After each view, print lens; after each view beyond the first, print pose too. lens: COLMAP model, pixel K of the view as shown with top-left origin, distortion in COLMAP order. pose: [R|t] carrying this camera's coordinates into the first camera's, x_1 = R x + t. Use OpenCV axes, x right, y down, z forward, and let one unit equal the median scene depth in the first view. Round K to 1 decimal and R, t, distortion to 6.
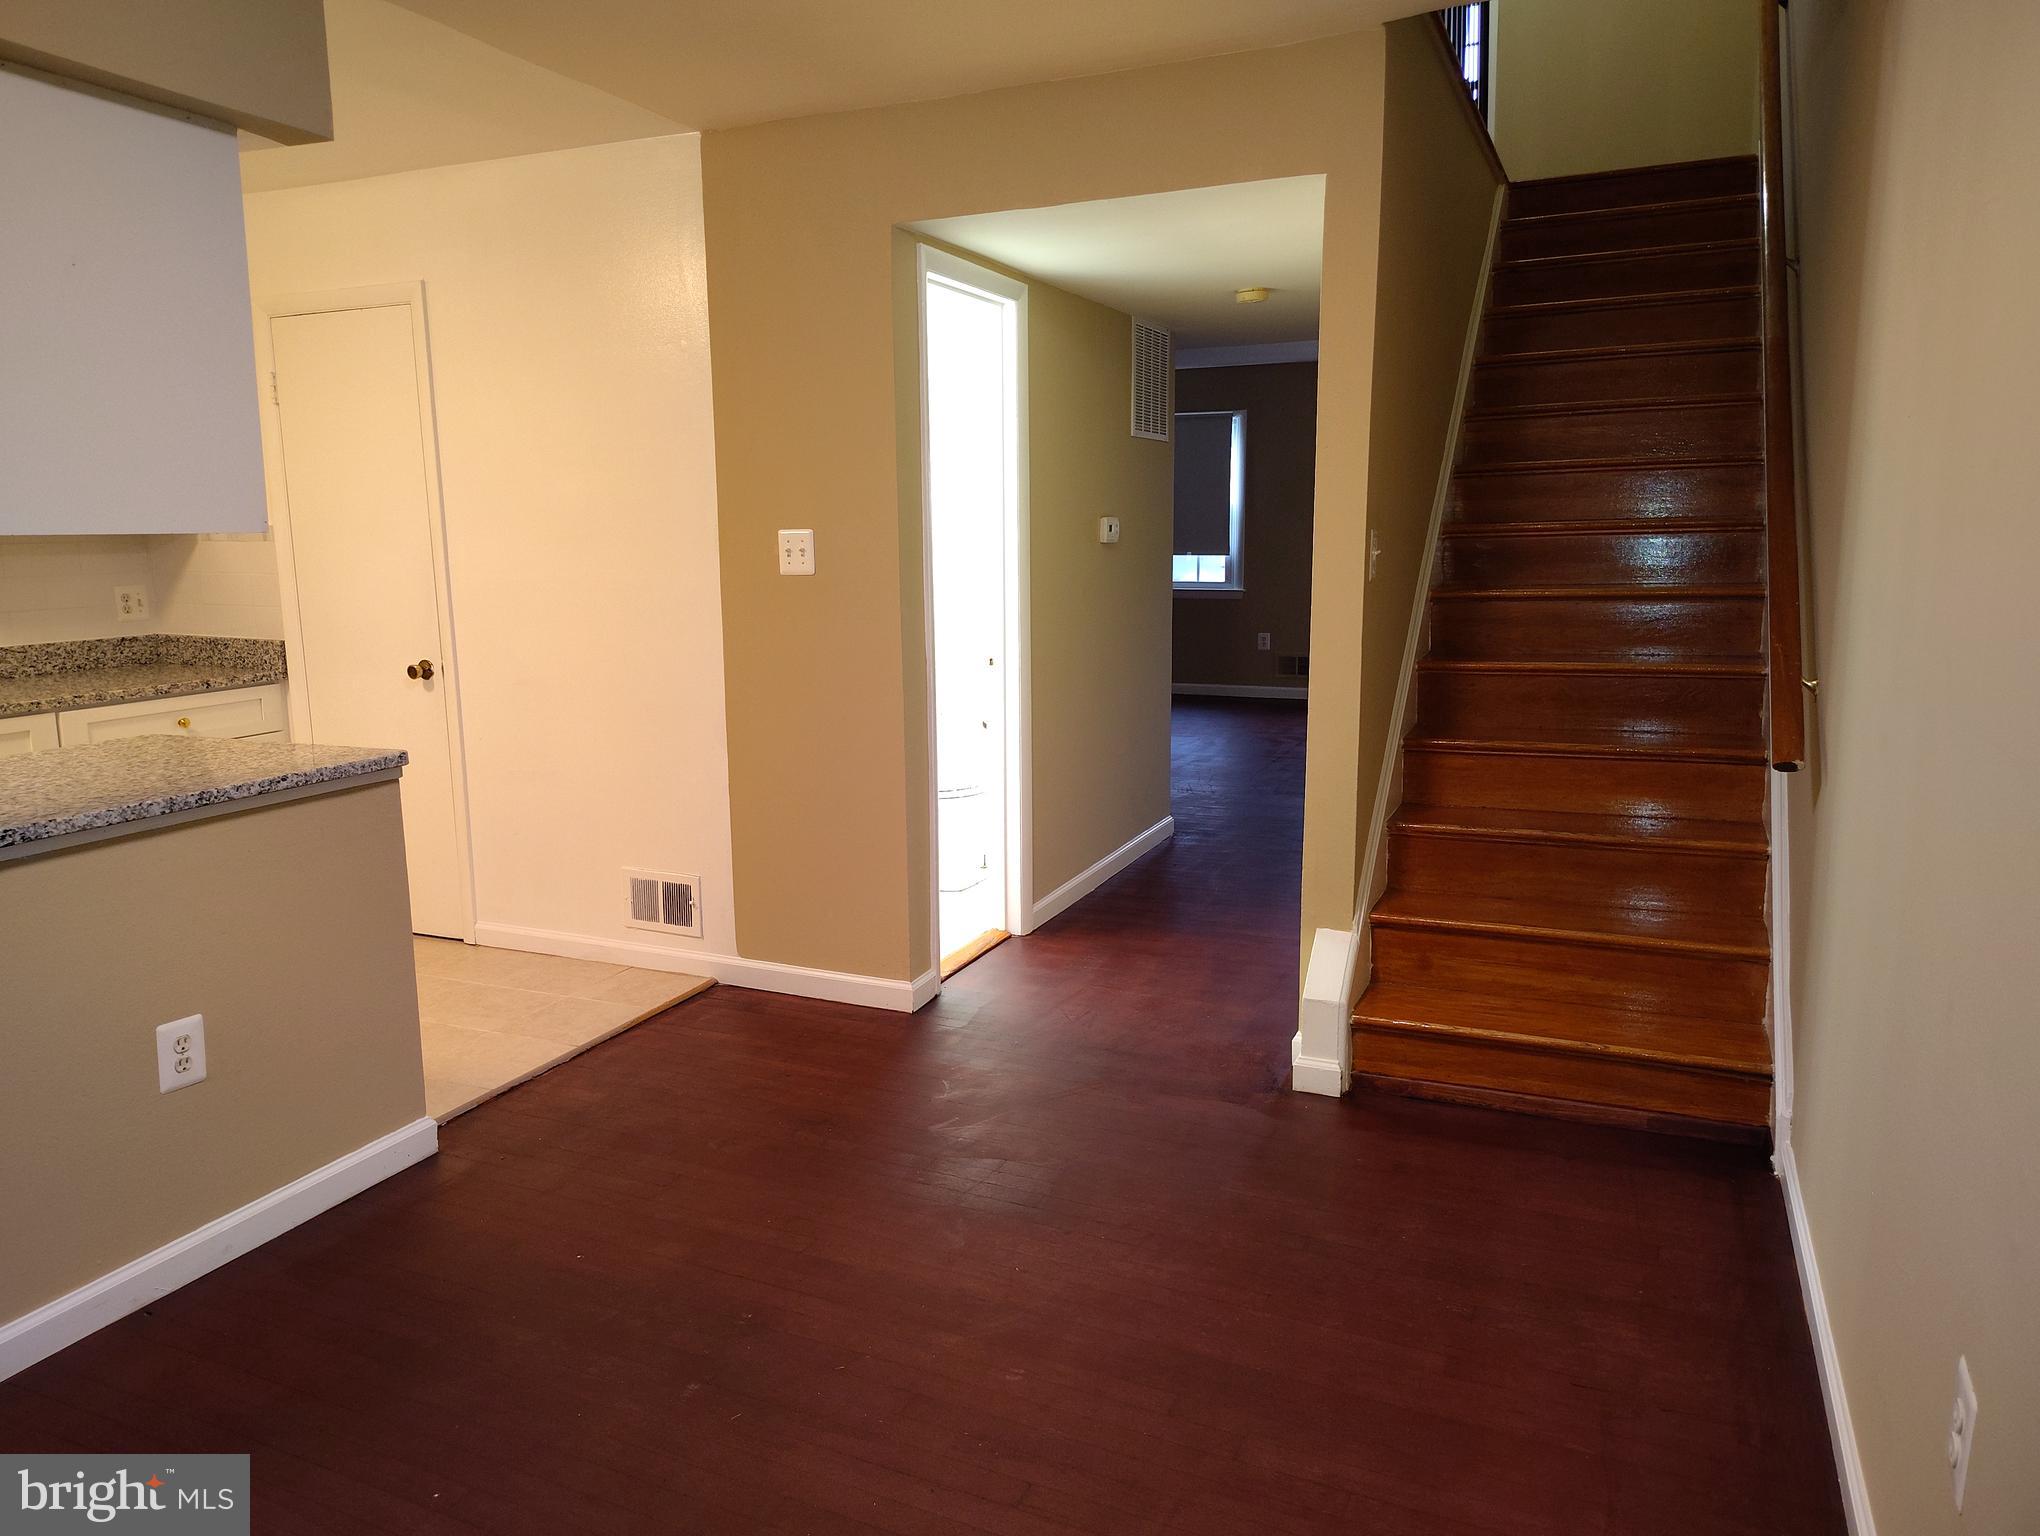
lens RADIAL K [[1407.6, 0, 1012.2], [0, 1407.6, 765.7], [0, 0, 1]] dist [0.024446, -0.030136]
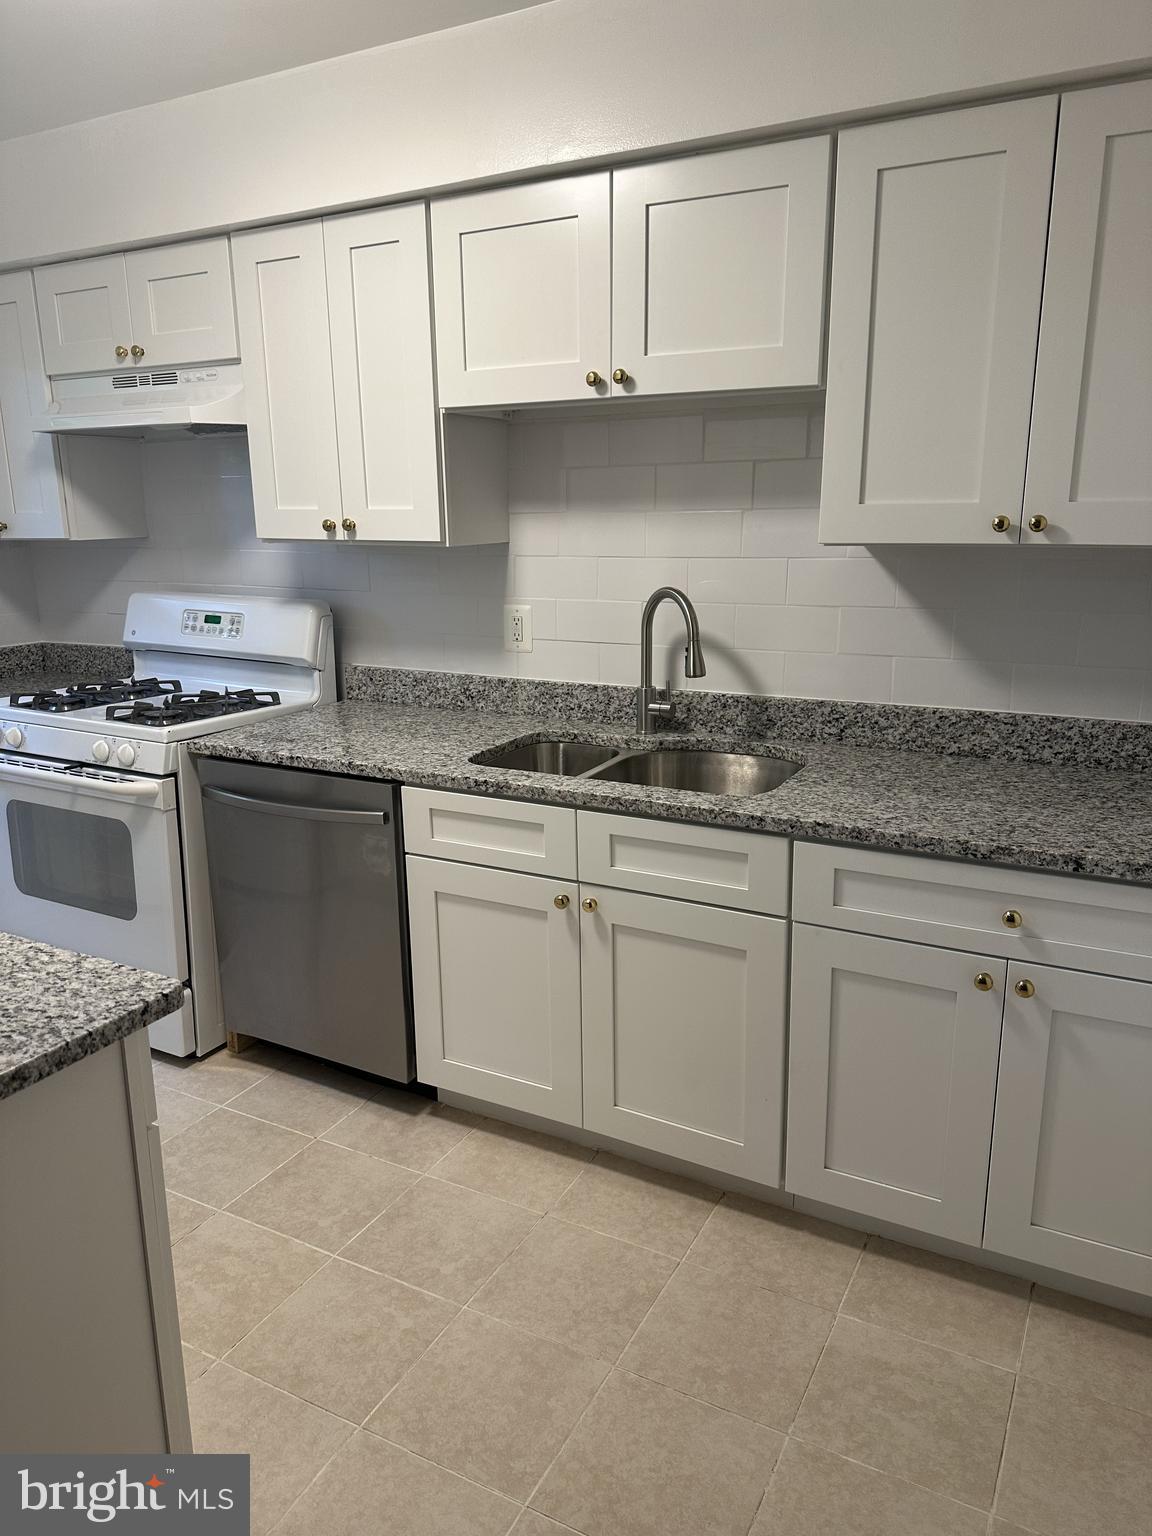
lens RADIAL K [[1075.1, 0, 590.2], [0, 1075.1, 770.9], [0, 0, 1]] dist [0.001923, -0.017638]
pose [[-0.055086, 0.251139, -0.966382, -0.192036], [-0.171826, 0.951029, 0.256944, -0.154131], [0.983586, 0.180203, -0.009236, 0.806979]]
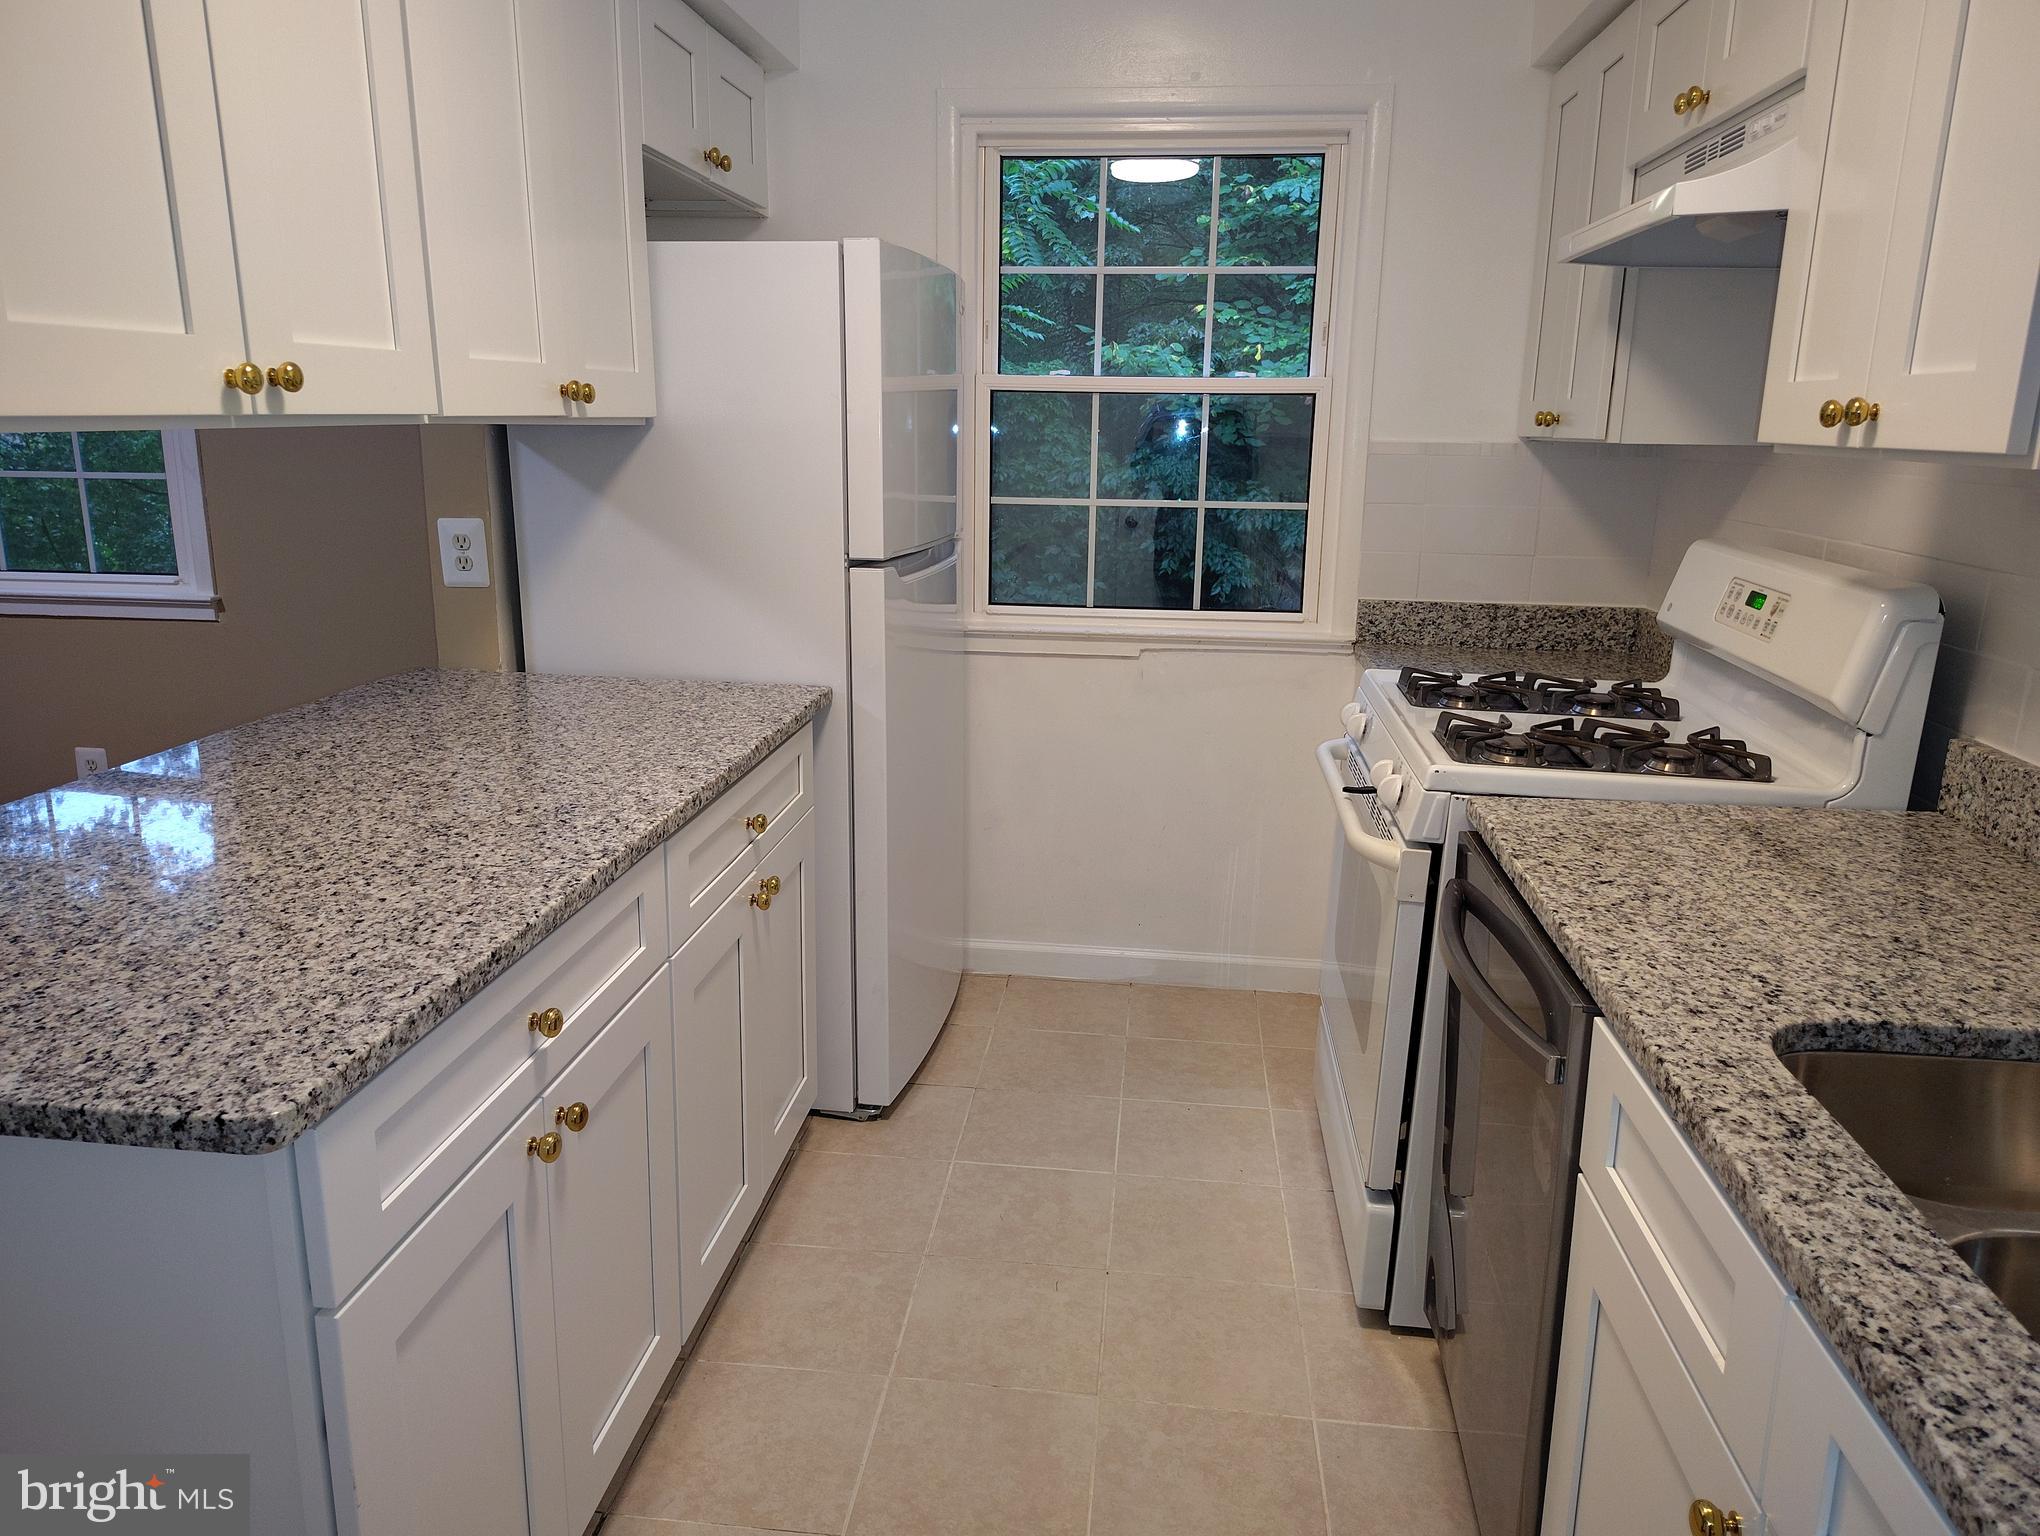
lens RADIAL K [[1407.6, 0, 1011.2], [0, 1407.6, 748.5], [0, 0, 1]] dist [0.024446, -0.030136]
pose [[-0.955691, 0.064048, -0.287319, -0.493365], [-0.056588, 0.917867, 0.392833, -0.154775], [0.288880, 0.391686, -0.873573, 0.909766]]
